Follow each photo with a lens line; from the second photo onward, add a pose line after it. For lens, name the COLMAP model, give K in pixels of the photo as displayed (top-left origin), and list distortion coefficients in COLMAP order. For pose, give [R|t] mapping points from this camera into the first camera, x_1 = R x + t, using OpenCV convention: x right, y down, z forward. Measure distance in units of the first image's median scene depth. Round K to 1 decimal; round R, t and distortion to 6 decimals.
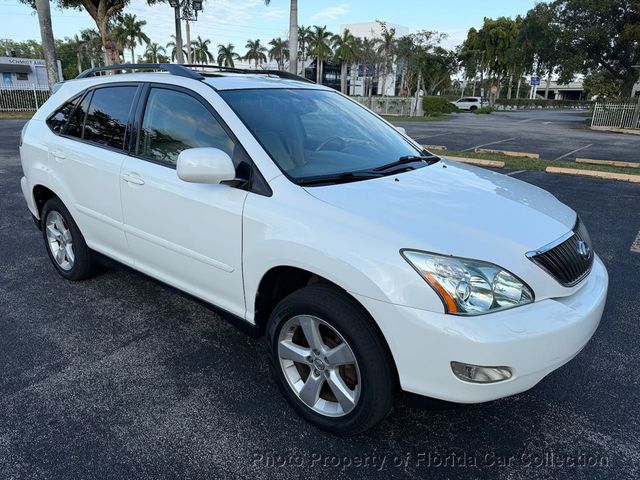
lens RADIAL K [[453.2, 0, 320.0], [0, 453.2, 240.0], [0, 0, 1]] dist [-0.007282, -0.005408]
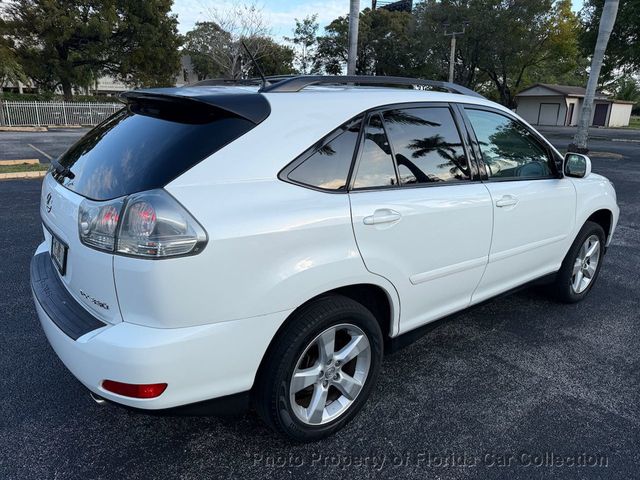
lens RADIAL K [[460.7, 0, 320.0], [0, 460.7, 240.0], [0, 0, 1]] dist [0.003062, -0.001185]
pose [[0.212536, -0.287203, 0.933993, -0.844867], [0.281221, 0.933369, 0.223017, -0.228442], [-0.935812, 0.215259, 0.279142, 0.643398]]
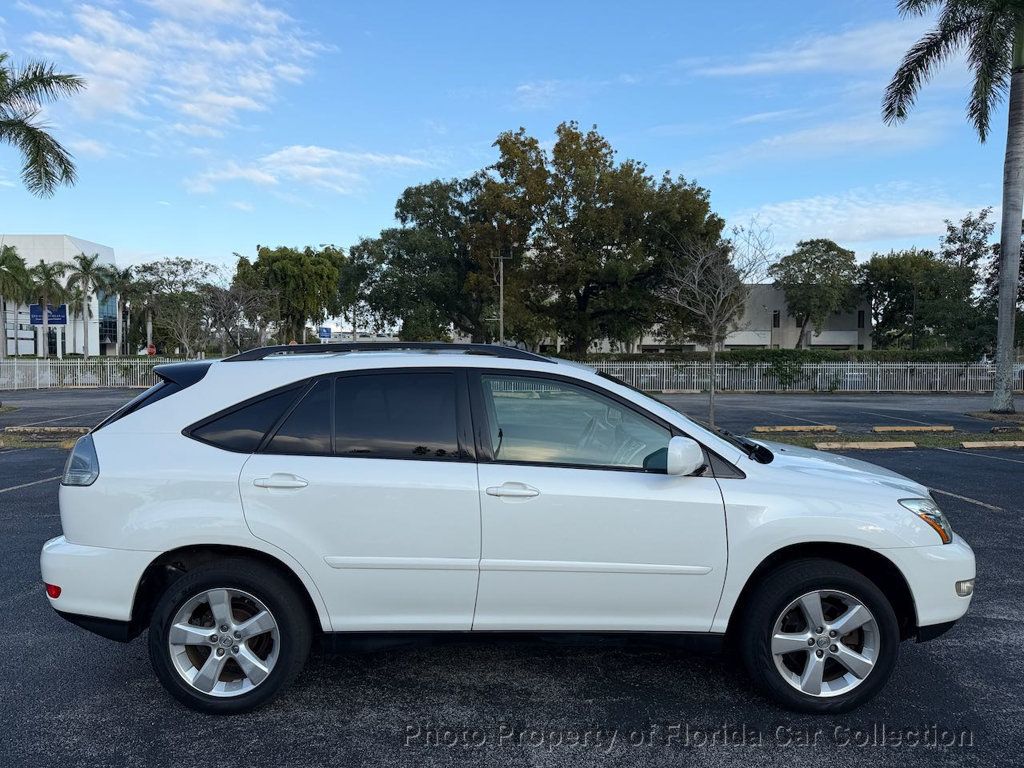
lens RADIAL K [[722.8, 0, 506.4], [0, 722.8, 385.9], [0, 0, 1]] dist [0.063144, -0.120992]
pose [[0.769405, -0.042085, 0.637373, -0.677358], [0.206423, 0.960669, -0.185751, -0.047801], [-0.604488, 0.274487, 0.747831, 0.038399]]
